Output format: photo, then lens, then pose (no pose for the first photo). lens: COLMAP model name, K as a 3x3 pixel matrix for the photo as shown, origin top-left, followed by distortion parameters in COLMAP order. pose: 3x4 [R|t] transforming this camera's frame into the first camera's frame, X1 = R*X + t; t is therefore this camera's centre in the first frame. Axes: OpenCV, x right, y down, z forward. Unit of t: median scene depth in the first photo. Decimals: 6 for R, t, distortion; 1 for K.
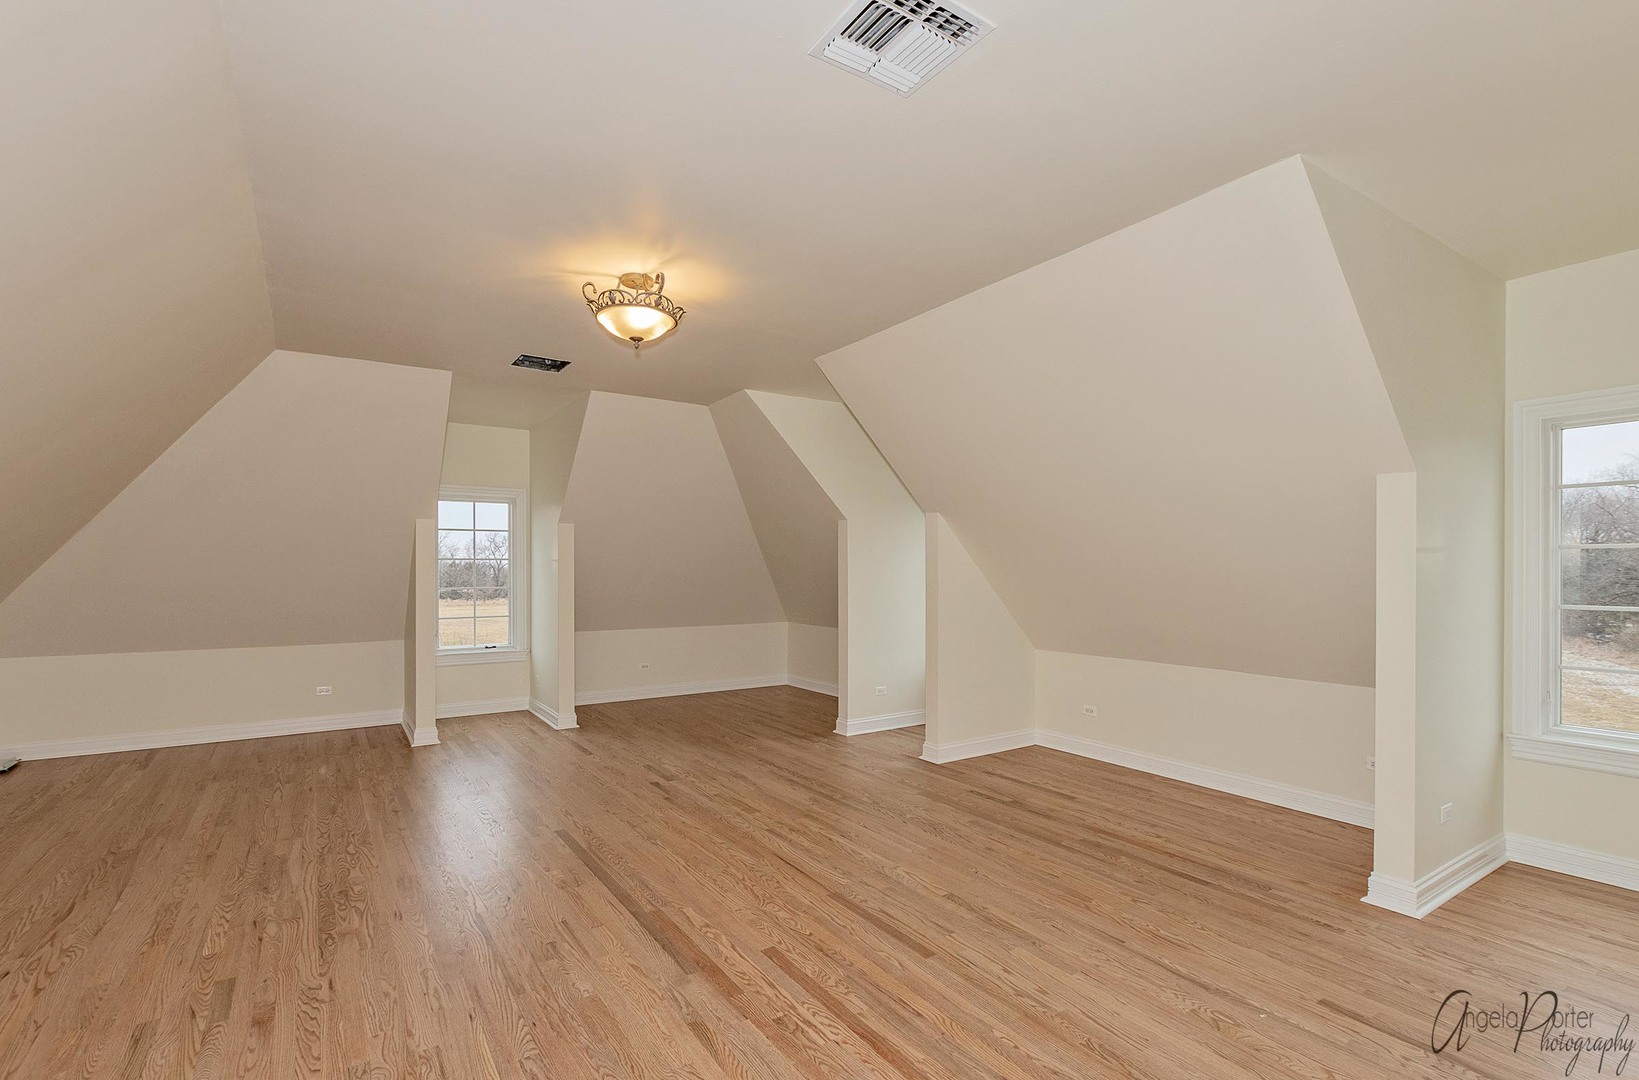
lens RADIAL K [[771.9, 0, 830.6], [0, 771.9, 553.1], [0, 0, 1]] dist [0.004000, -0.000303]
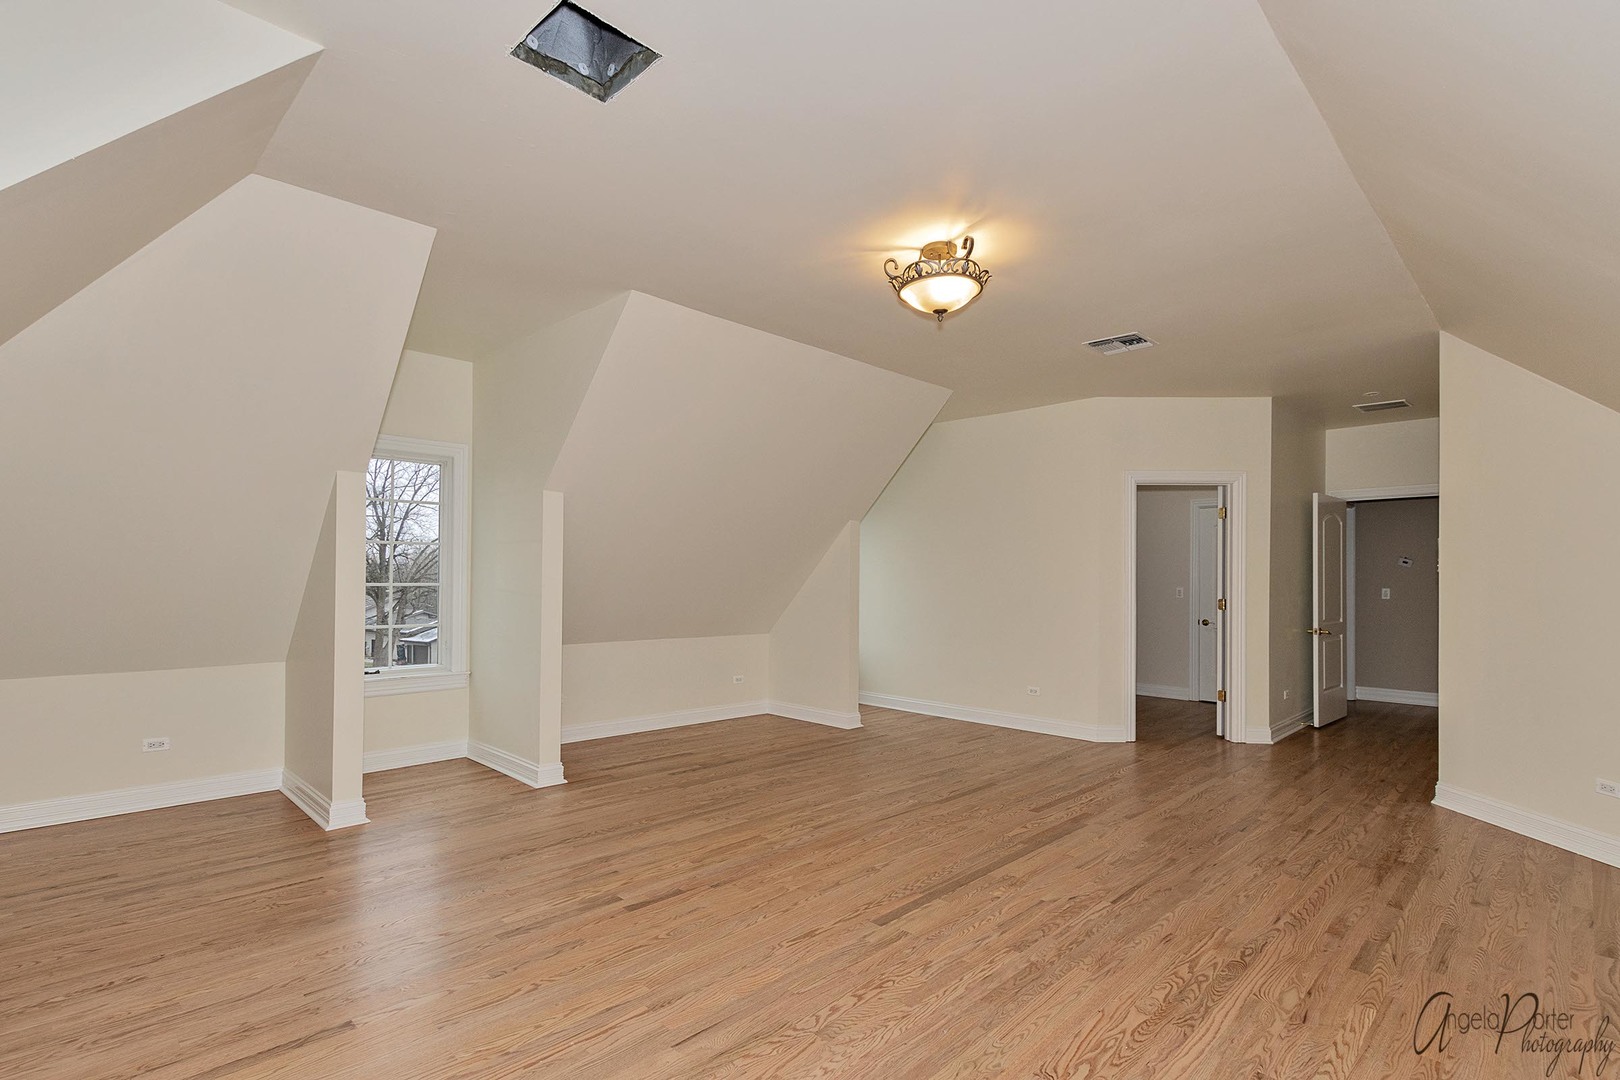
lens RADIAL K [[763.0, 0, 823.2], [0, 763.0, 549.1], [0, 0, 1]] dist [0.004000, -0.000303]
pose [[-0.204732, 0.037320, 0.978106, -1.044320], [-0.026537, 0.998694, -0.043660, 0.054625], [-0.978458, -0.034894, -0.203474, 1.220364]]
